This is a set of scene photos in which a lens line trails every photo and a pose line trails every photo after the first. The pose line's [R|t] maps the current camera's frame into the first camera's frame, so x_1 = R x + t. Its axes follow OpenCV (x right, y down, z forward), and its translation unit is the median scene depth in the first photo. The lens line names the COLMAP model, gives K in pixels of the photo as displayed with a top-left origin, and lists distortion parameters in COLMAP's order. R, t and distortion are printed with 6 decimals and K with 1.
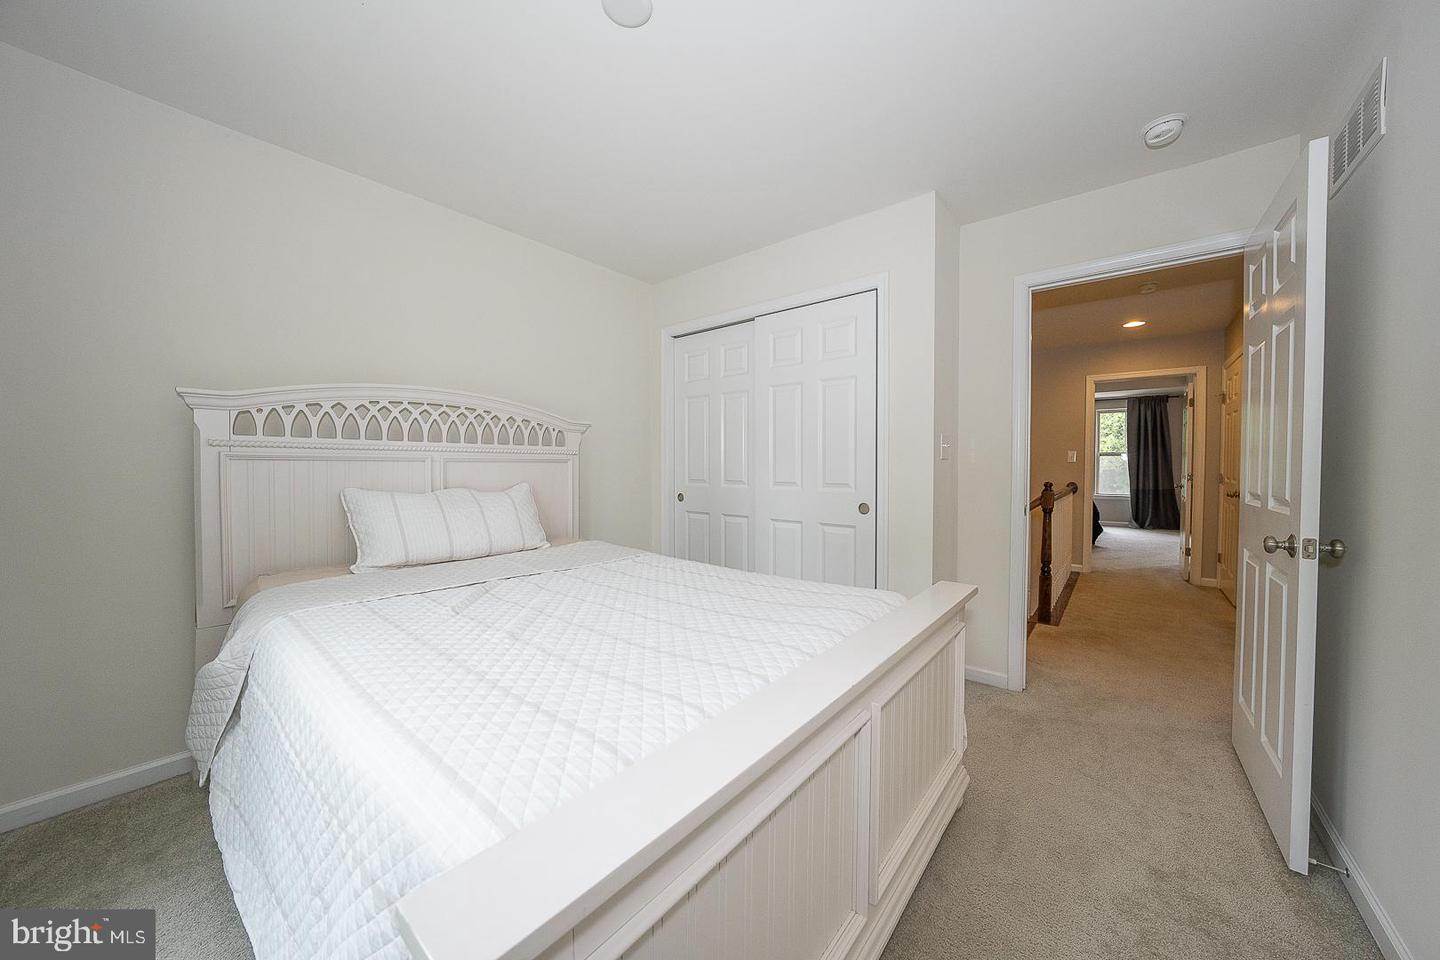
lens RADIAL K [[495.2, 0, 720.0], [0, 495.2, 480.0], [0, 0, 1]] dist [-0.007042, -0.000054]
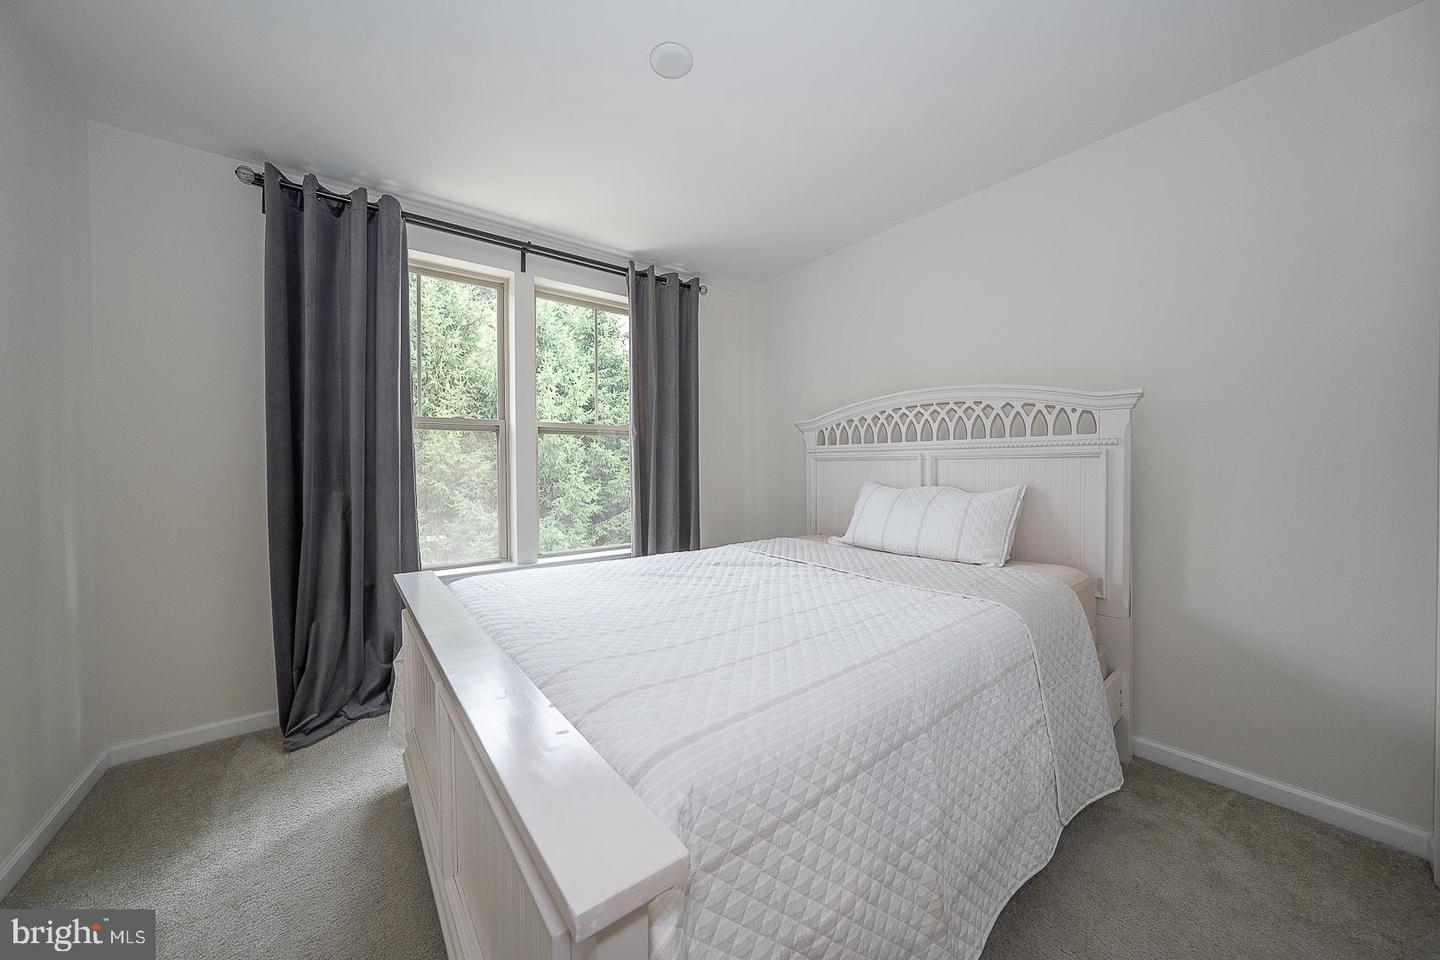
lens RADIAL K [[495.2, 0, 720.0], [0, 495.2, 480.0], [0, 0, 1]] dist [-0.007042, -0.000054]
pose [[-0.216834, 0.032137, -0.975679, 0.528630], [-0.017443, 0.999171, 0.036788, -0.024378], [0.976053, 0.024995, -0.216093, 0.781602]]
